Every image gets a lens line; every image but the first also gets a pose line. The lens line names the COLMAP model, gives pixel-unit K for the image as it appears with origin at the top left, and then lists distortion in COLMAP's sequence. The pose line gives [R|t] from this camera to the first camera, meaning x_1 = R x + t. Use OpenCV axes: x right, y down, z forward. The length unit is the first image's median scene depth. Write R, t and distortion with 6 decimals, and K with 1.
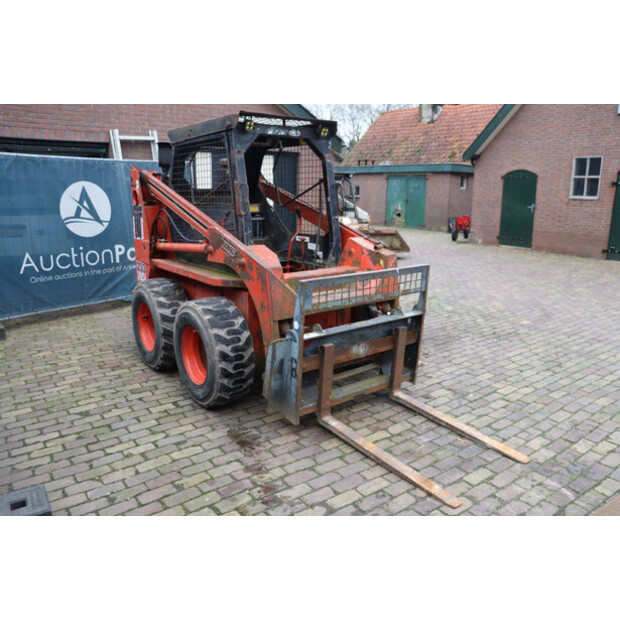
lens RADIAL K [[498.6, 0, 310.0], [0, 498.6, 310.0], [0, 0, 1]] dist [-0.158812, 0.123835]
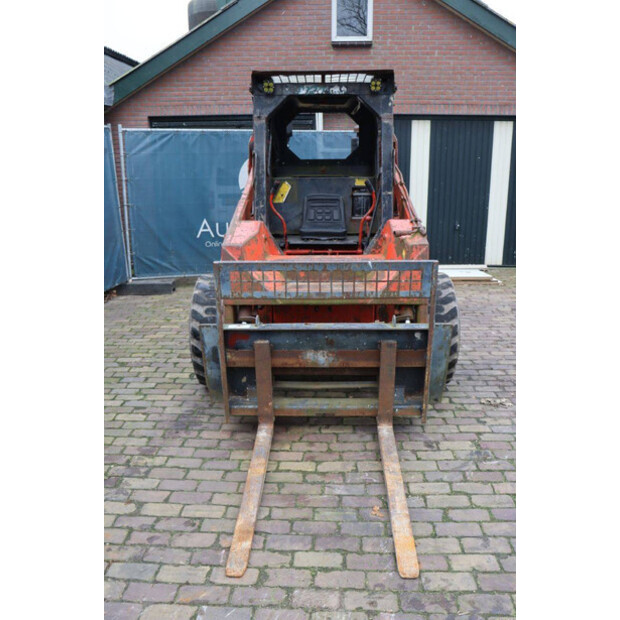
lens RADIAL K [[533.9, 0, 310.0], [0, 533.9, 310.0], [0, 0, 1]] dist [-0.100468, 0.009981]
pose [[0.776336, 0.150543, -0.612078, 0.605532], [-0.133444, 0.988303, 0.073822, -0.056937], [0.616032, 0.024368, 0.787345, 0.310693]]
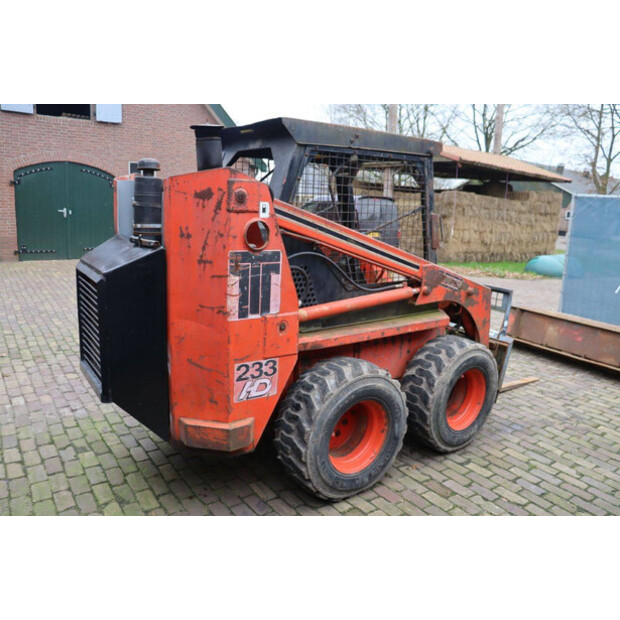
lens RADIAL K [[498.6, 0, 310.0], [0, 498.6, 310.0], [0, 0, 1]] dist [-0.158812, 0.123835]
pose [[0.031868, -0.223245, 0.974241, -1.173990], [0.197009, 0.957017, 0.212854, -0.347069], [-0.979884, 0.185151, 0.074479, 1.254186]]
